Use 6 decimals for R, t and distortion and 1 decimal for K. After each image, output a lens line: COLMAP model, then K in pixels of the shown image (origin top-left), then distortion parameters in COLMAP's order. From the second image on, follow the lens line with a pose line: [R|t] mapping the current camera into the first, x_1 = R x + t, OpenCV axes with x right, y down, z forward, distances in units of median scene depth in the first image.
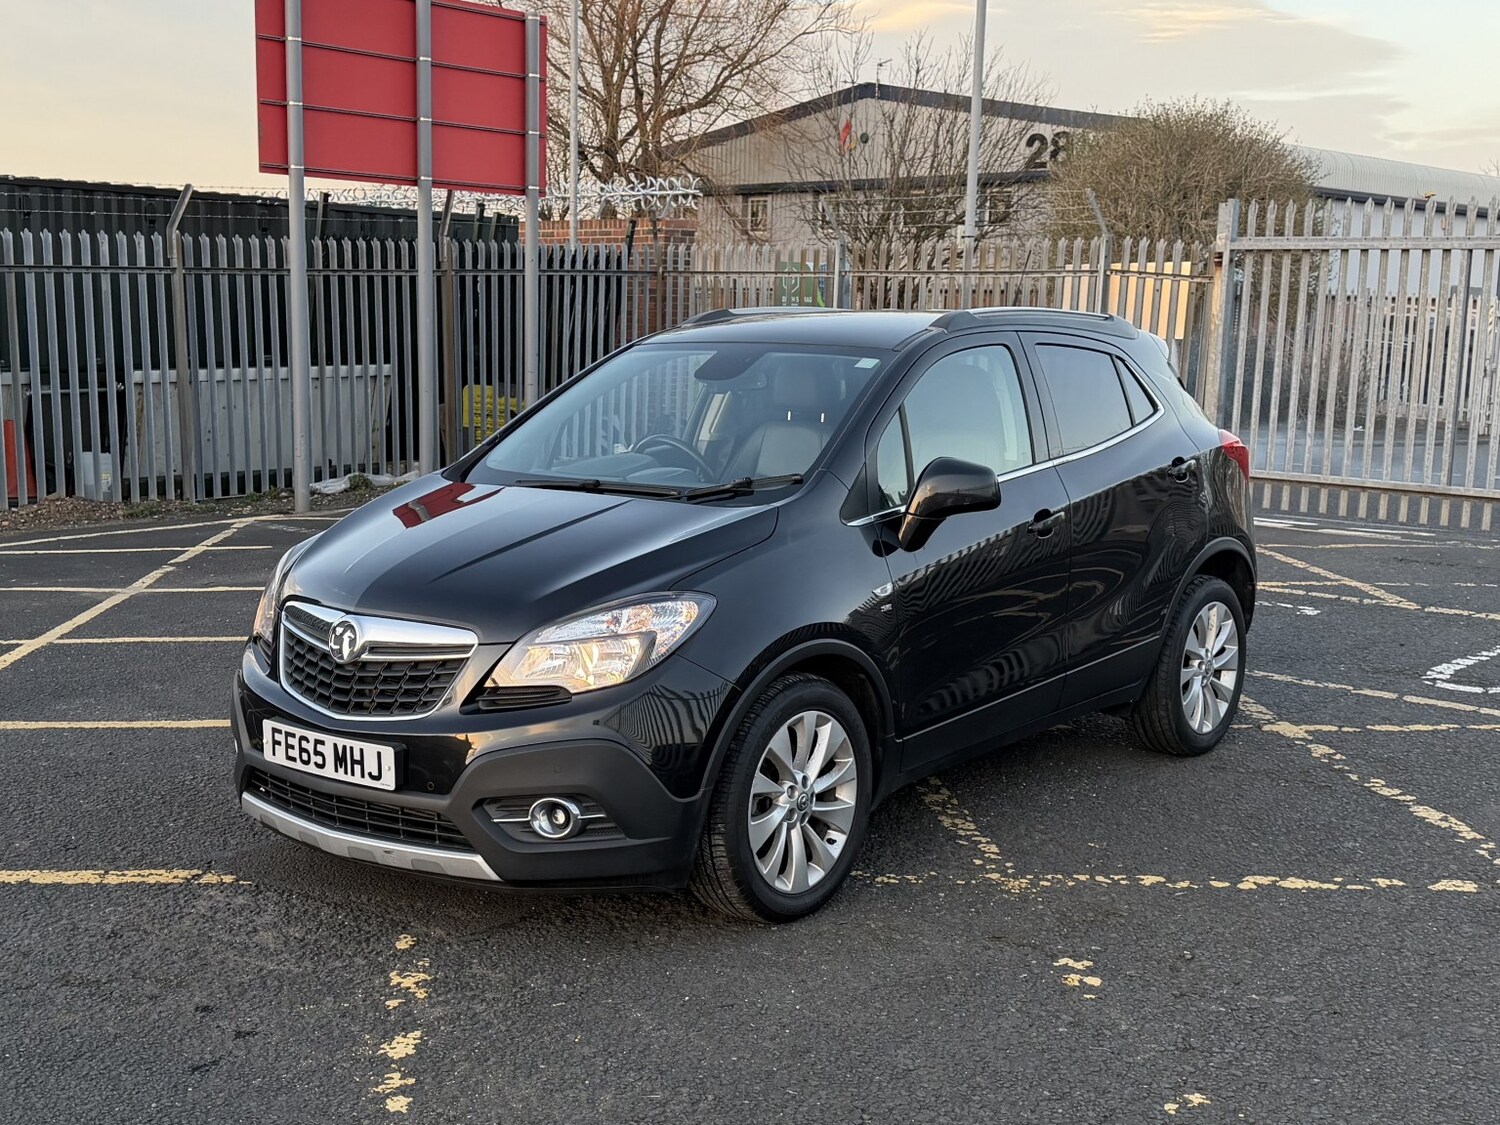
lens RADIAL K [[1828.3, 0, 684.8], [0, 1828.3, 612.4], [0, 0, 1]] dist [0.209084, -0.473586]
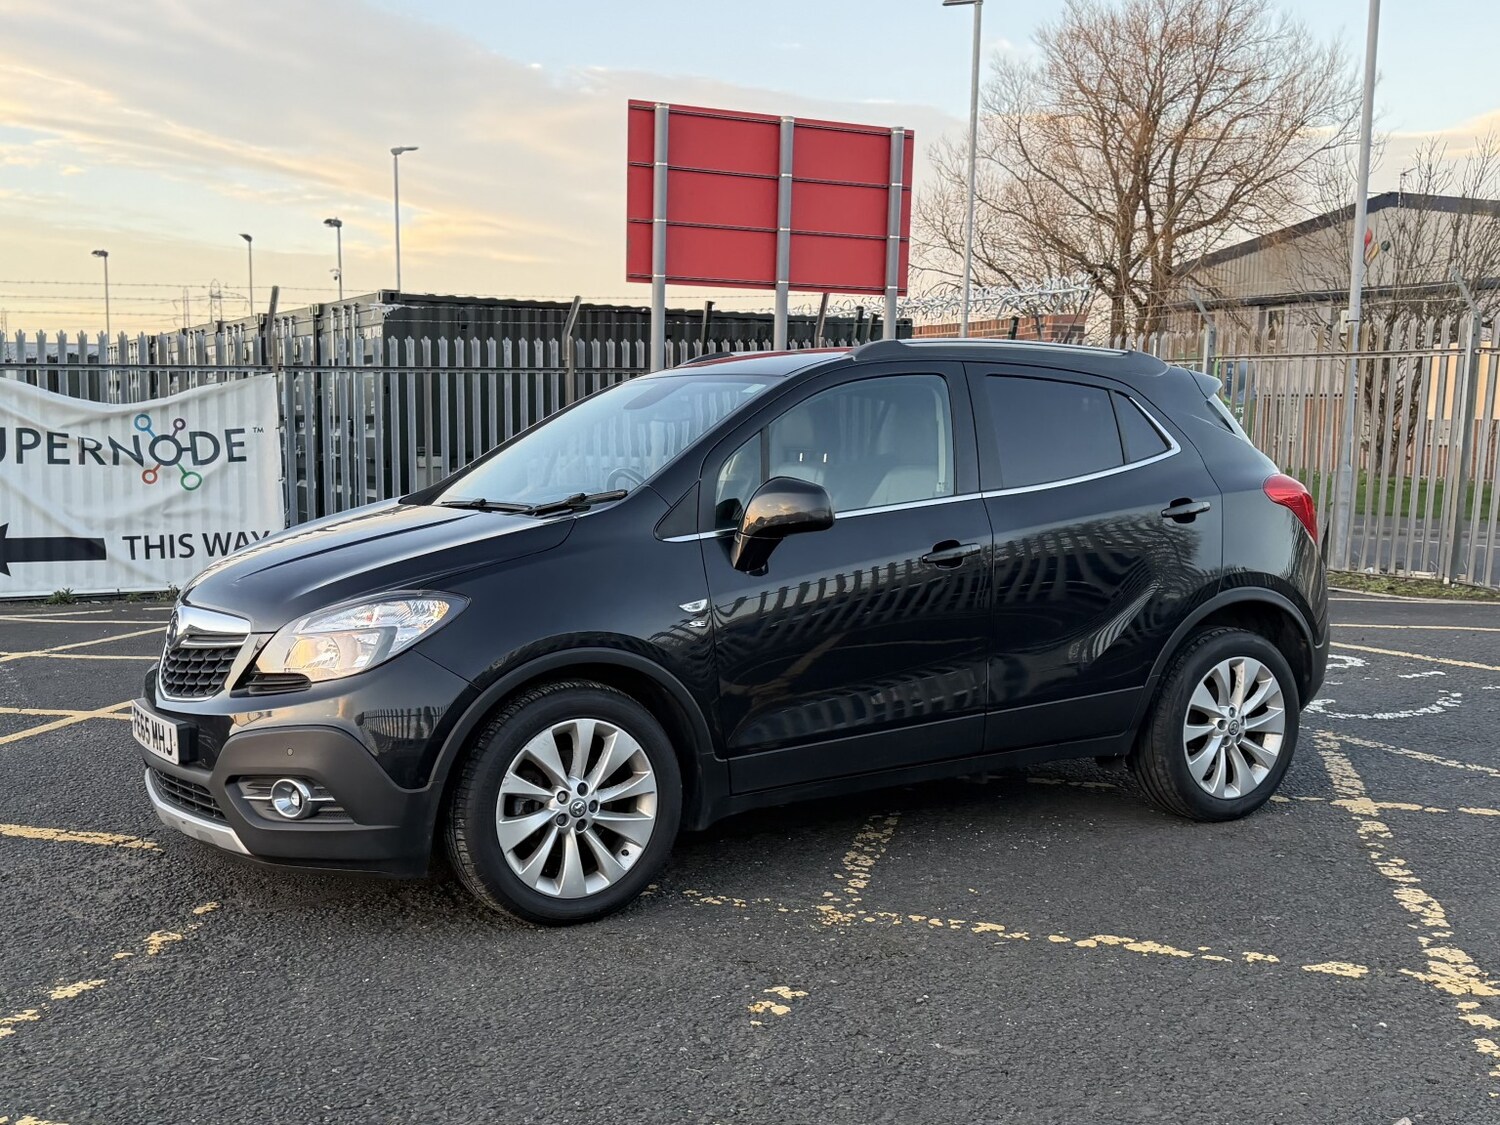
lens RADIAL K [[1640.7, 0, 648.3], [0, 1640.7, 638.8], [0, 0, 1]] dist [0.189060, -0.406481]
pose [[0.937791, 0.038224, -0.345089, 0.301537], [-0.051208, 0.998279, -0.028585, 0.024941], [0.343403, 0.044478, 0.938134, 0.117009]]
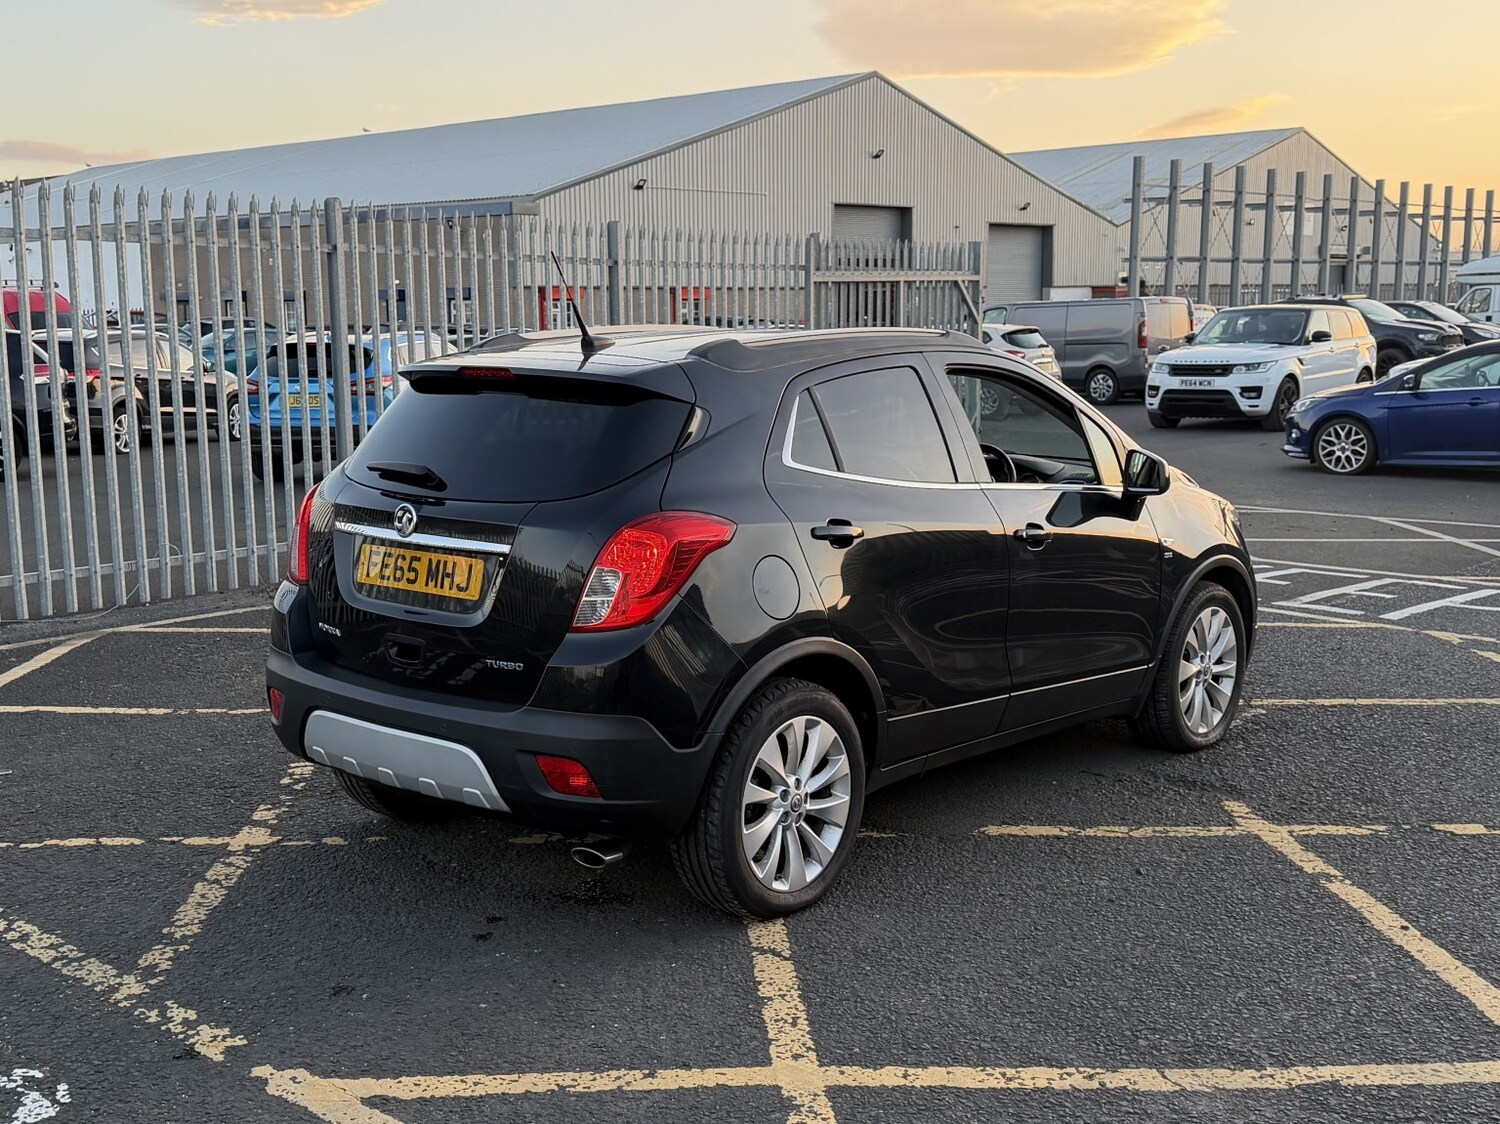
lens RADIAL K [[1724.8, 0, 726.1], [0, 1724.8, 594.1], [0, 0, 1]] dist [0.220595, -0.519971]
pose [[-0.999837, -0.013840, 0.011624, 0.116422], [-0.009325, 0.945945, 0.324192, -0.316134], [-0.015483, 0.324031, -0.945920, 1.838889]]
